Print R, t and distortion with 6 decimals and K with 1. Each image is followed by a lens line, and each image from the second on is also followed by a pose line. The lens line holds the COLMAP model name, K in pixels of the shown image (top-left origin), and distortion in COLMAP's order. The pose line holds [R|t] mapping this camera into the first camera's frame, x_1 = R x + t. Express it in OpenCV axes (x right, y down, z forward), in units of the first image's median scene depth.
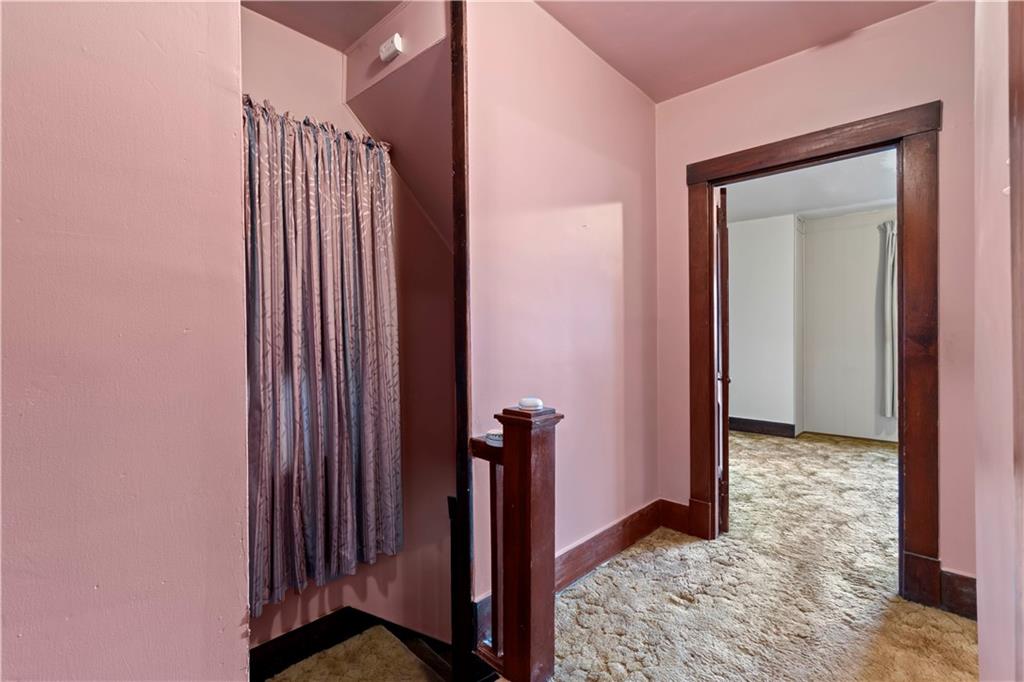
lens RADIAL K [[449.9, 0, 512.8], [0, 449.9, 341.4], [0, 0, 1]] dist [-0.001078, -0.000083]
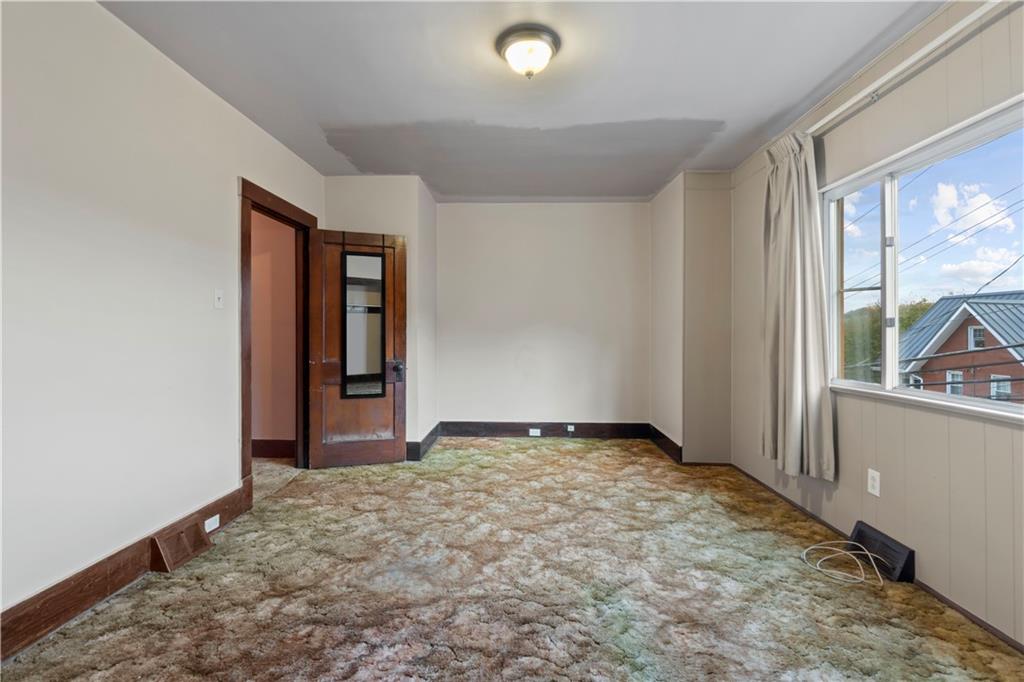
lens RADIAL K [[449.9, 0, 513.2], [0, 449.9, 337.2], [0, 0, 1]] dist [-0.001078, -0.000083]
pose [[0.655835, 0.003441, -0.754897, 1.609138], [-0.012070, 0.999910, -0.005928, 0.008947], [0.754808, 0.012999, 0.655817, 0.448172]]
